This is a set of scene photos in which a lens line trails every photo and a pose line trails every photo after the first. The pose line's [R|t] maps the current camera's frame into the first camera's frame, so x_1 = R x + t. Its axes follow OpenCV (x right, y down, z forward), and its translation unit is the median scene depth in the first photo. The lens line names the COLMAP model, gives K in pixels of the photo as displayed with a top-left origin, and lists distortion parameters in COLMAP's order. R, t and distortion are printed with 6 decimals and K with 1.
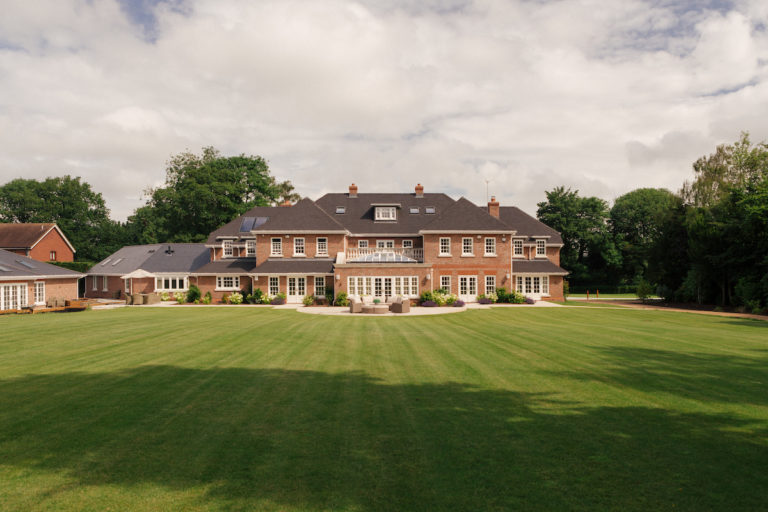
lens RADIAL K [[529.8, 0, 390.1], [0, 529.8, 271.1], [0, 0, 1]] dist [-0.000093, -0.010304]
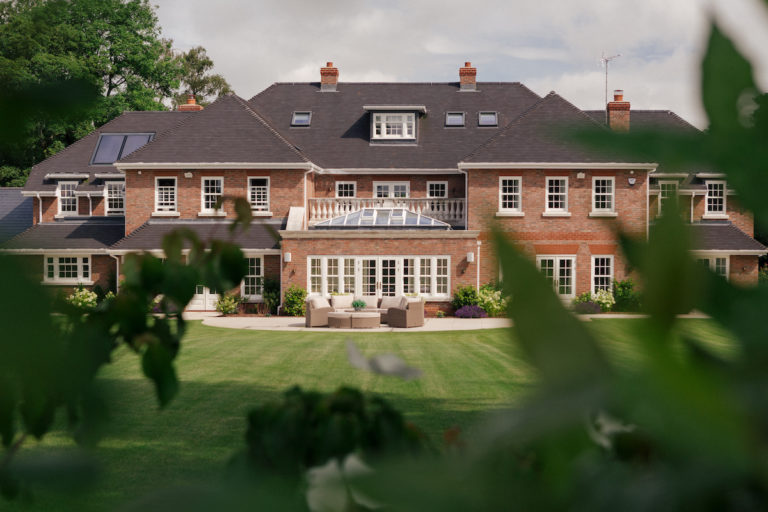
lens RADIAL K [[1272.3, 0, 431.7], [0, 1272.3, 257.8], [0, 0, 1]] dist [-0.008101, 0.000000]
pose [[0.999781, 0.002094, -0.020802, 0.055581], [-0.001918, 0.999962, 0.008483, 0.001163], [0.020819, -0.008441, 0.999748, -0.171315]]
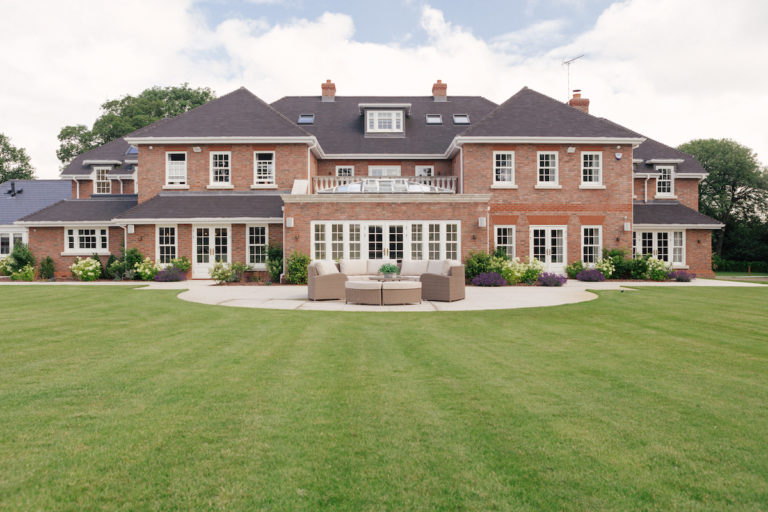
lens RADIAL K [[529.8, 0, 372.9], [0, 529.8, 259.6], [0, 0, 1]] dist [-0.000093, -0.010304]
pose [[0.999995, 0.001200, -0.003086, -0.021168], [-0.001162, 0.999922, 0.012428, 0.034944], [0.003101, -0.012424, 0.999918, 0.480072]]
